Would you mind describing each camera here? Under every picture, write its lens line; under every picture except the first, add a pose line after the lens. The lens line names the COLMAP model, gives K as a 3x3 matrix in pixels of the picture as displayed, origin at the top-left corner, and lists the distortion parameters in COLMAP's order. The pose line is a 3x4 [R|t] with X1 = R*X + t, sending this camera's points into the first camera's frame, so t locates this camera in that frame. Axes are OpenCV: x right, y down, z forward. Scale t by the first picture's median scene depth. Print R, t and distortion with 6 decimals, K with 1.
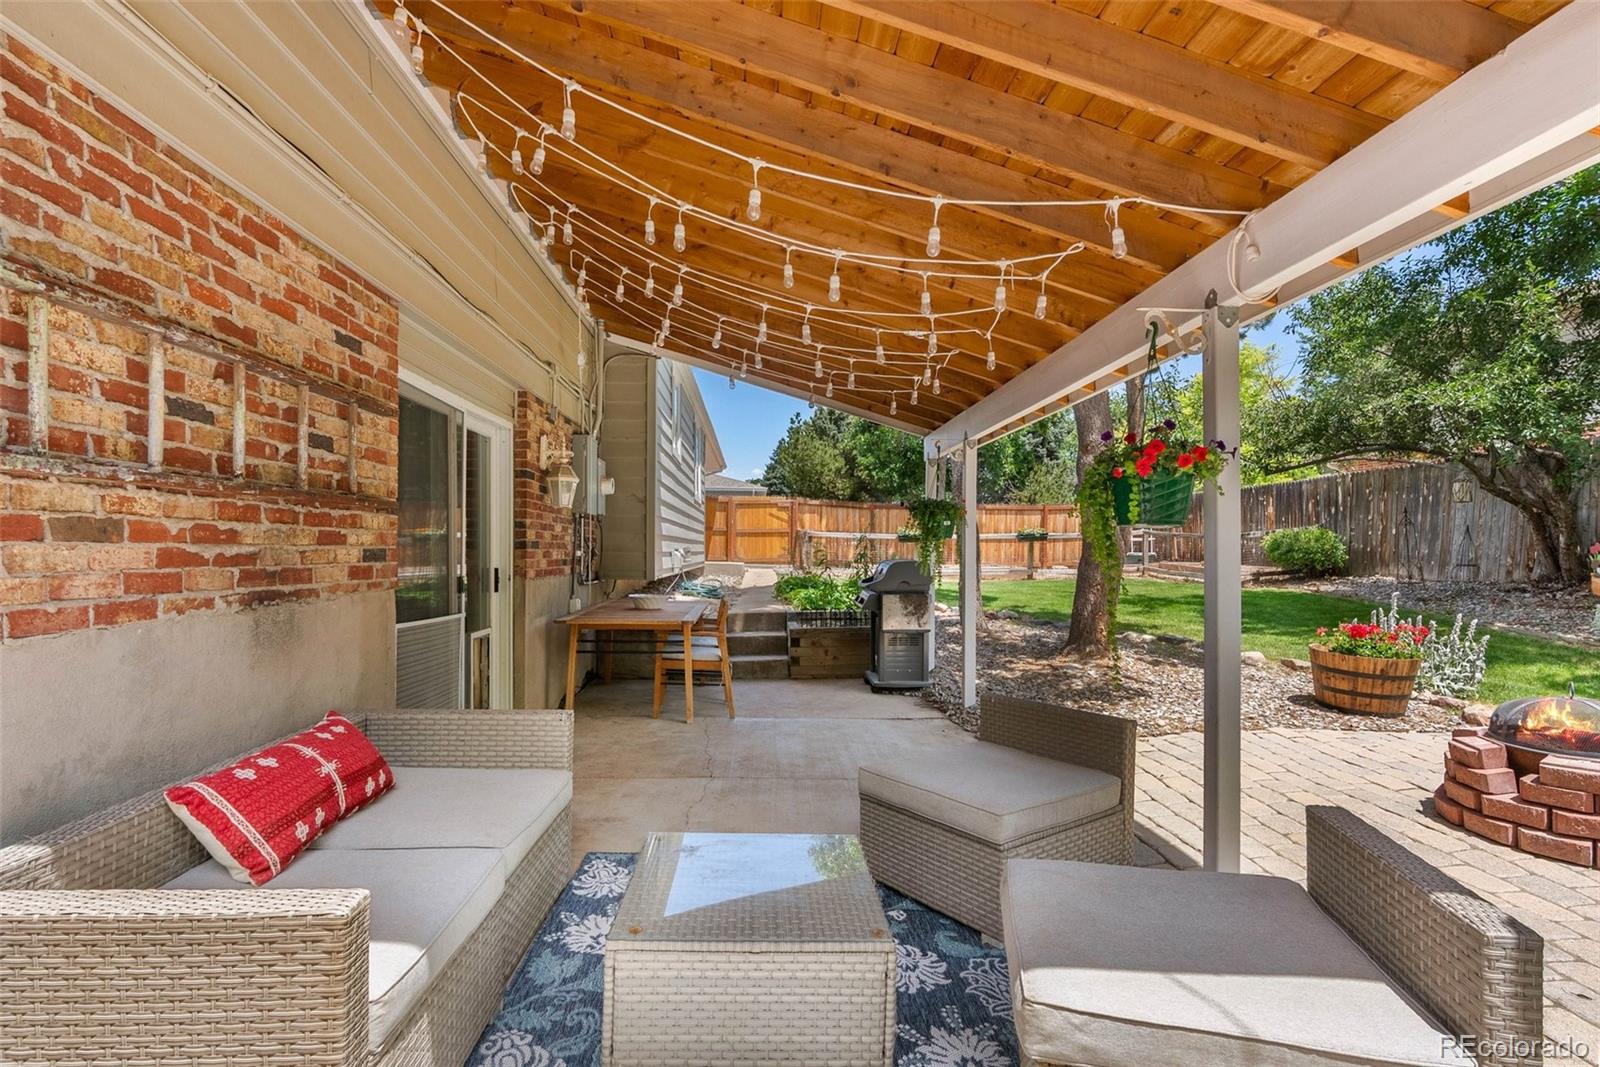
lens RADIAL K [[797.6, 0, 800.0], [0, 797.6, 533.5], [0, 0, 1]] dist [-0.000964, 0.000025]
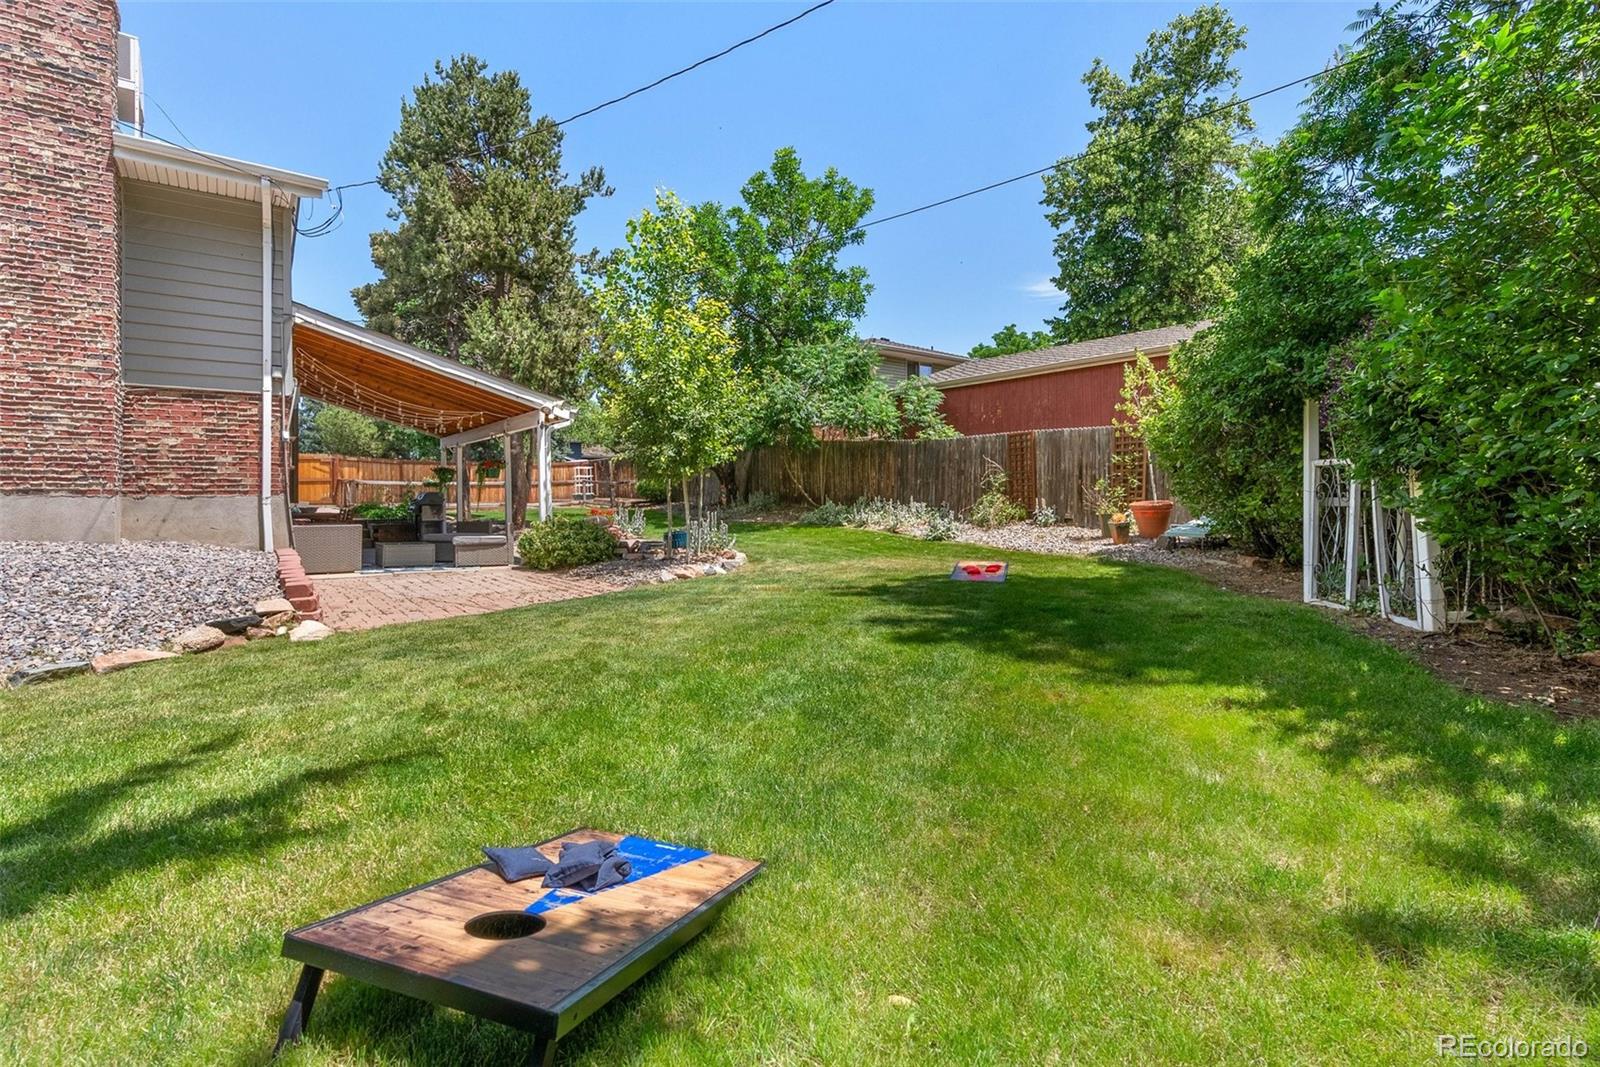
lens RADIAL K [[757.8, 0, 800.1], [0, 757.8, 525.6], [0, 0, 1]] dist [0.002208, 0.000973]
pose [[0.830999, -0.033876, 0.555241, -0.068429], [0.002046, 0.998323, 0.057847, 0.001083], [-0.556270, -0.046935, 0.829675, -0.485224]]
